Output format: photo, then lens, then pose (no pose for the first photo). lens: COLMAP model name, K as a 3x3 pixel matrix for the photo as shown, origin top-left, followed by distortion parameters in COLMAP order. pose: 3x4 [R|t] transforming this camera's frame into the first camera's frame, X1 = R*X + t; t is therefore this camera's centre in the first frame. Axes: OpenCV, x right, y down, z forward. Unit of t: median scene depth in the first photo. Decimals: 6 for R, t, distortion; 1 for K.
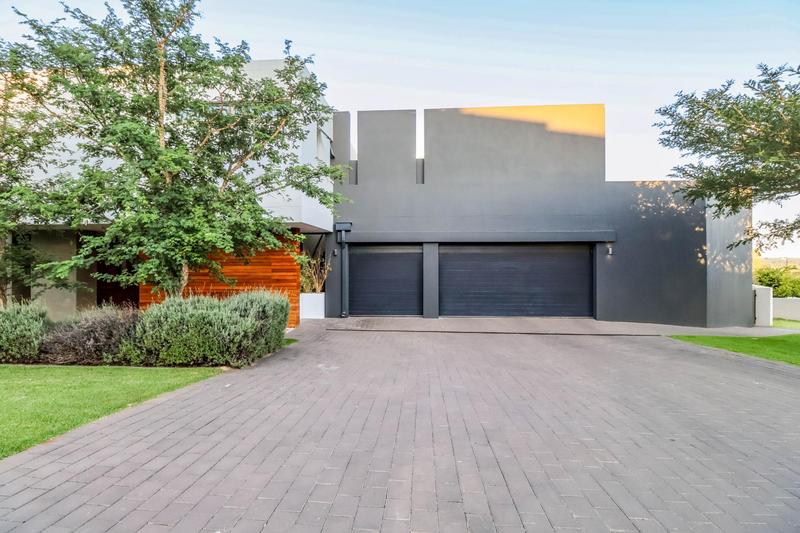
lens RADIAL K [[383.1, 0, 400.0], [0, 383.1, 266.5], [0, 0, 1]] dist [0.003315, -0.010635]
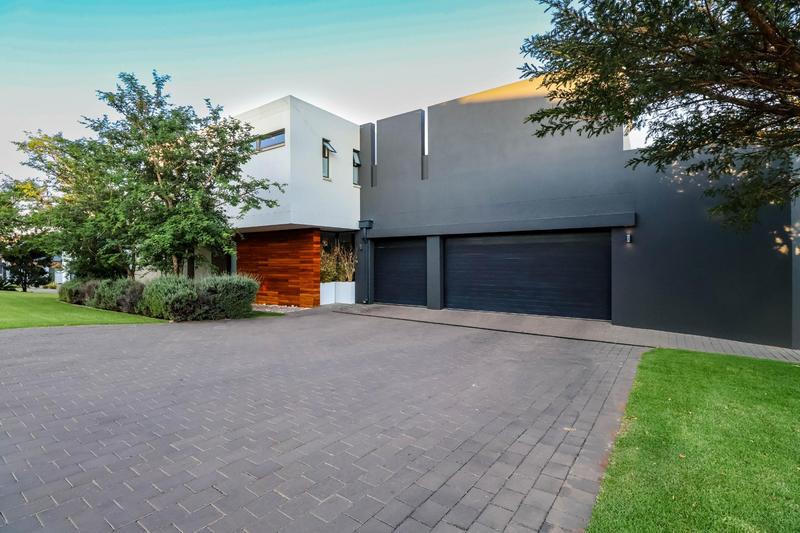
lens RADIAL K [[383.1, 0, 400.0], [0, 383.1, 266.5], [0, 0, 1]] dist [0.003315, -0.010635]
pose [[0.852165, 0.006141, -0.523237, 0.543902], [-0.002600, 0.999968, 0.007500, 0.012726], [0.523266, -0.005031, 0.852154, 0.076036]]
